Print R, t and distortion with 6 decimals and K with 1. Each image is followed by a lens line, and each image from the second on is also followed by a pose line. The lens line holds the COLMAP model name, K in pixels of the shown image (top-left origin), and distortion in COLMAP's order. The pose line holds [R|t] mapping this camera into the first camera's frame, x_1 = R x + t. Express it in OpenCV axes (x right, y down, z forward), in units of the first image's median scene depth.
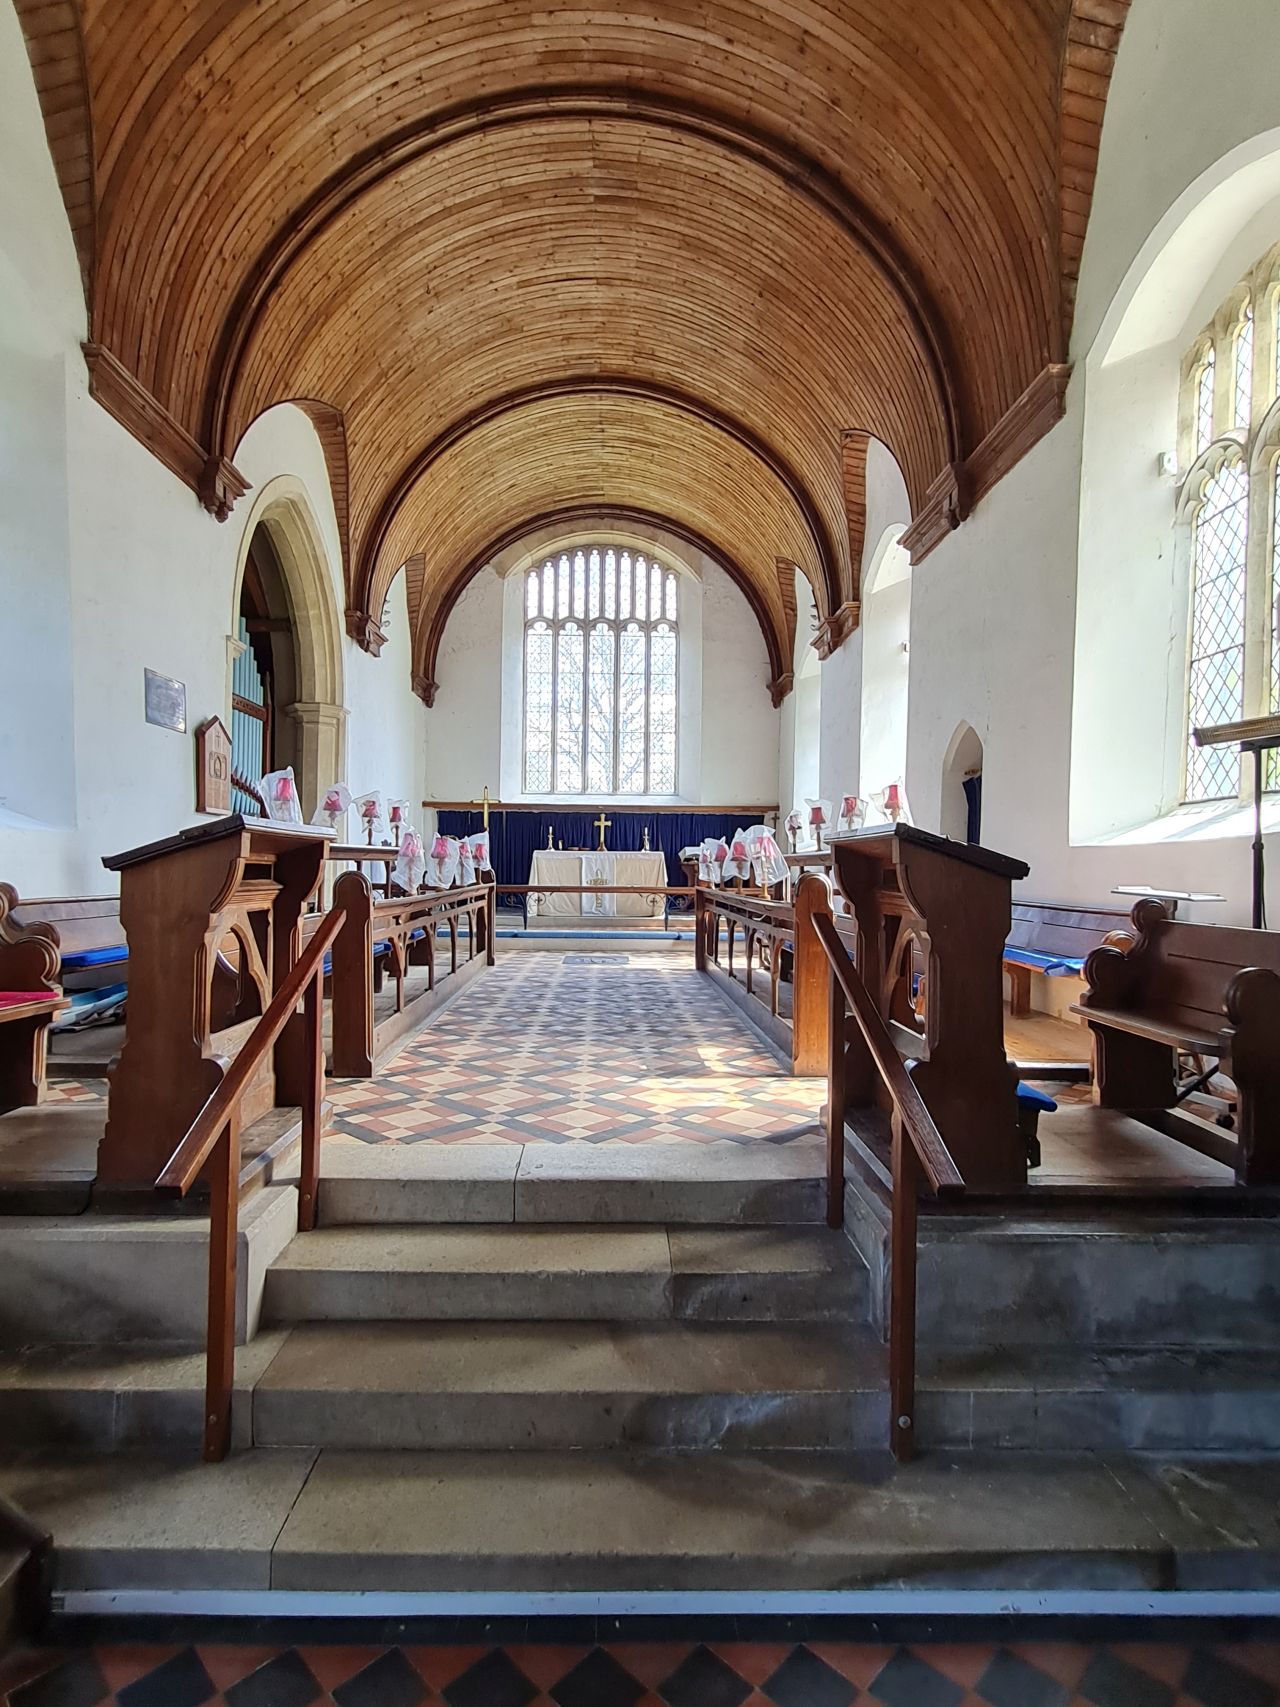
lens RADIAL K [[736.4, 0, 640.0], [0, 736.4, 853.5], [0, 0, 1]] dist [0.001385, 0.000590]
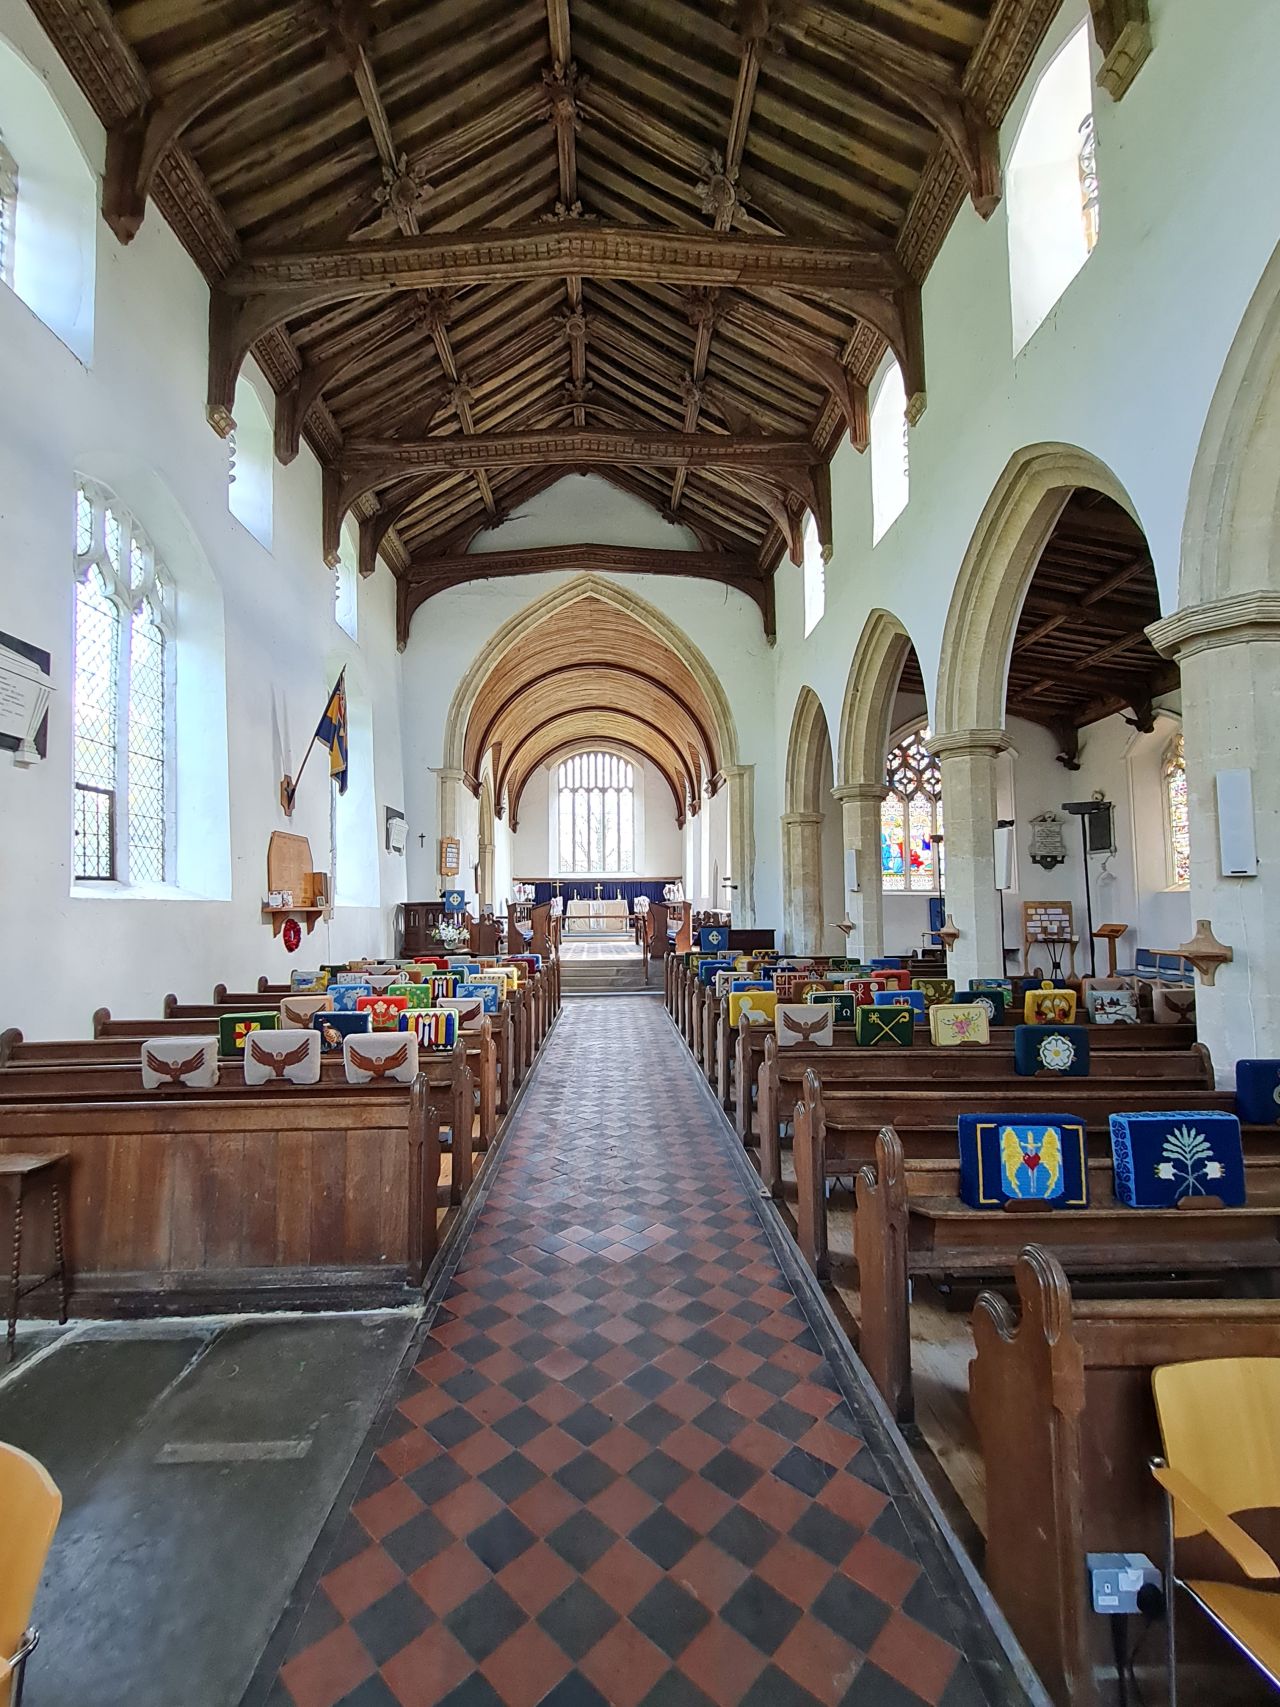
lens RADIAL K [[736.4, 0, 640.0], [0, 736.4, 853.5], [0, 0, 1]] dist [0.001385, 0.000590]
pose [[0.999710, -0.021119, 0.011550, 0.046483], [0.021703, 0.998357, -0.053033, -0.020808], [-0.010411, 0.053269, 0.998526, -1.125522]]
